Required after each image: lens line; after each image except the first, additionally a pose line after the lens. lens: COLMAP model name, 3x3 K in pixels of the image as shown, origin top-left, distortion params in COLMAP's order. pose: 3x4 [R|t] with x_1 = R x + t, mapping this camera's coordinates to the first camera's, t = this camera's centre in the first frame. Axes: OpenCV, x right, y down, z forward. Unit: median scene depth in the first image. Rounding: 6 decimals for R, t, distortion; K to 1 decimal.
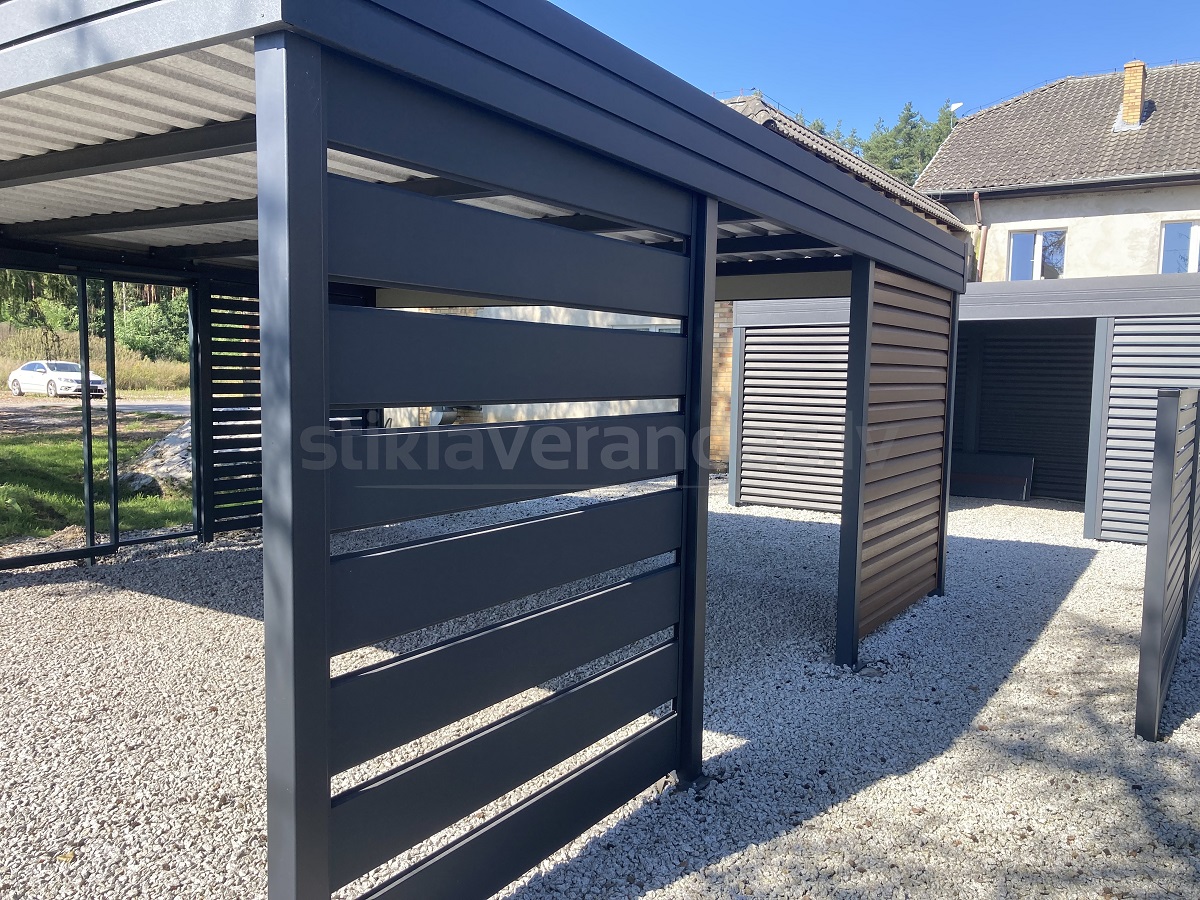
lens RADIAL K [[984.4, 0, 599.9], [0, 984.4, 450.6], [0, 0, 1]] dist [-0.005888, -0.011959]
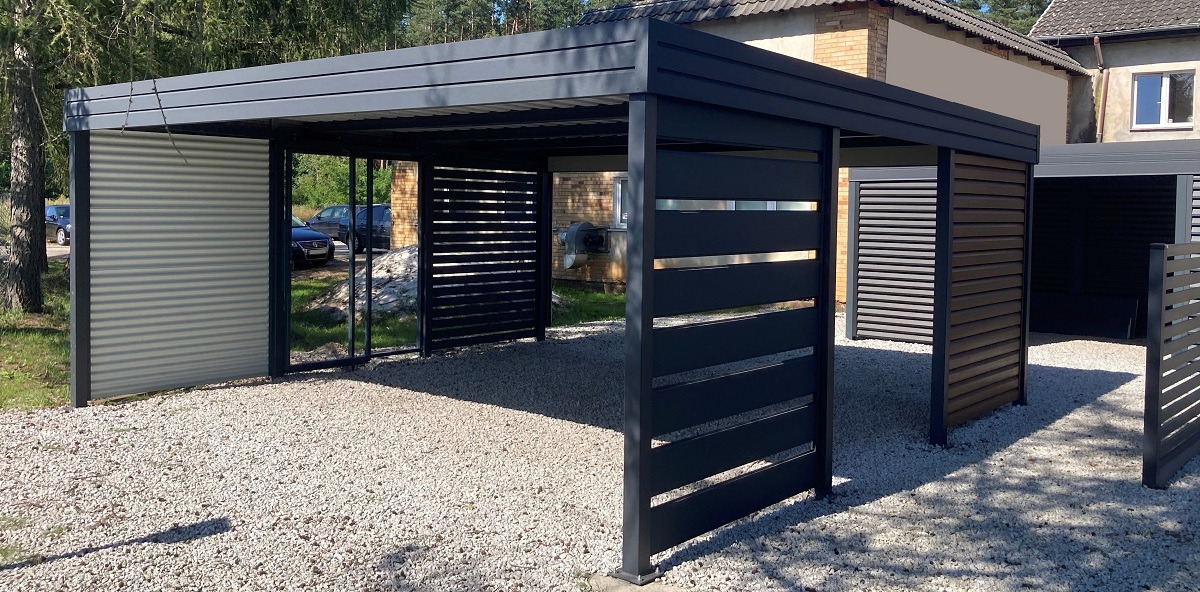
lens RADIAL K [[1037.5, 0, 546.8], [0, 1037.5, 227.7], [0, 0, 1]] dist [-0.012153, 0.021790]
pose [[0.988987, -0.001967, -0.147991, -0.033040], [-0.007518, 0.997953, -0.063502, 0.006553], [0.147813, 0.063915, 0.986948, -0.237491]]
